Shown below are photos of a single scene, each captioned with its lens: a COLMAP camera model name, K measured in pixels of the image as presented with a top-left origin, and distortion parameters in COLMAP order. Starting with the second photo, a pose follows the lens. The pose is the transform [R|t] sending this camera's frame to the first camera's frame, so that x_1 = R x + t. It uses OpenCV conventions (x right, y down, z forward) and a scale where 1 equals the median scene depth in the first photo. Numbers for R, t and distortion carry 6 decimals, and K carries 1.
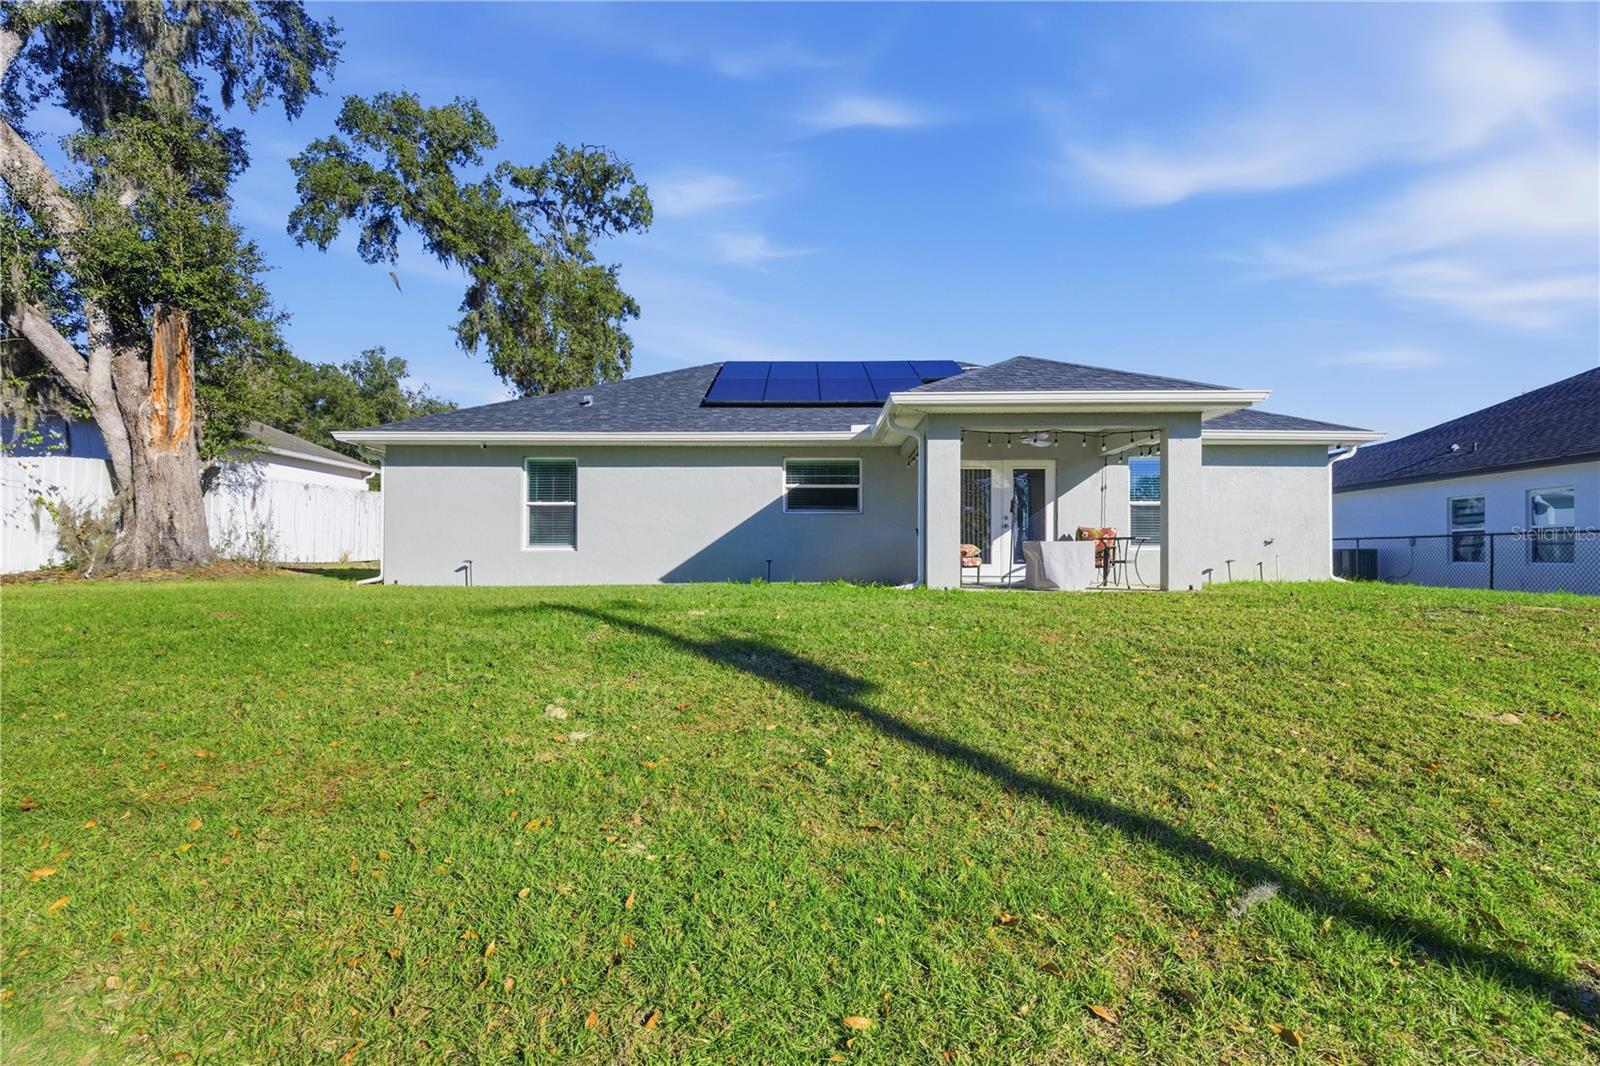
lens RADIAL K [[676.5, 0, 797.3], [0, 676.5, 532.4], [0, 0, 1]] dist [0.002351, 0.000634]
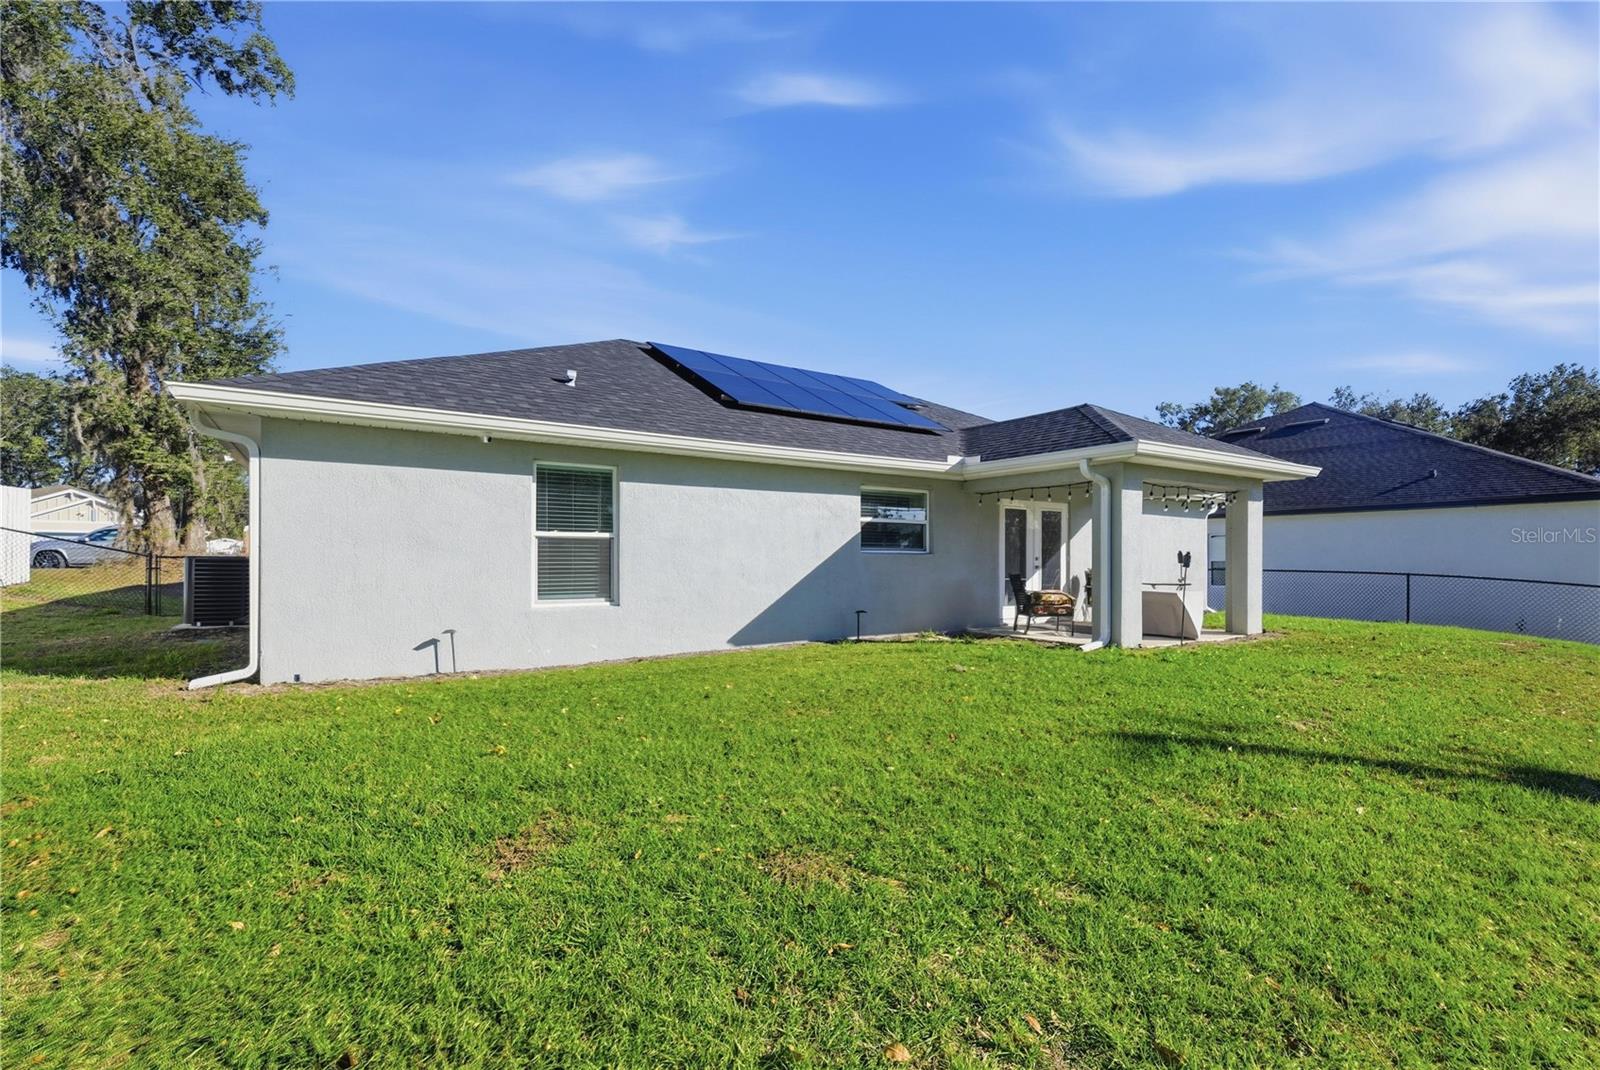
lens RADIAL K [[711.8, 0, 800.0], [0, 711.8, 535.0], [0, 0, 1]] dist [-0.029241, 0.000488]
pose [[0.824091, 0.019637, 0.566117, -0.572178], [-0.024692, 0.999694, 0.001268, -0.048464], [-0.565919, -0.015023, 0.824324, 0.318520]]
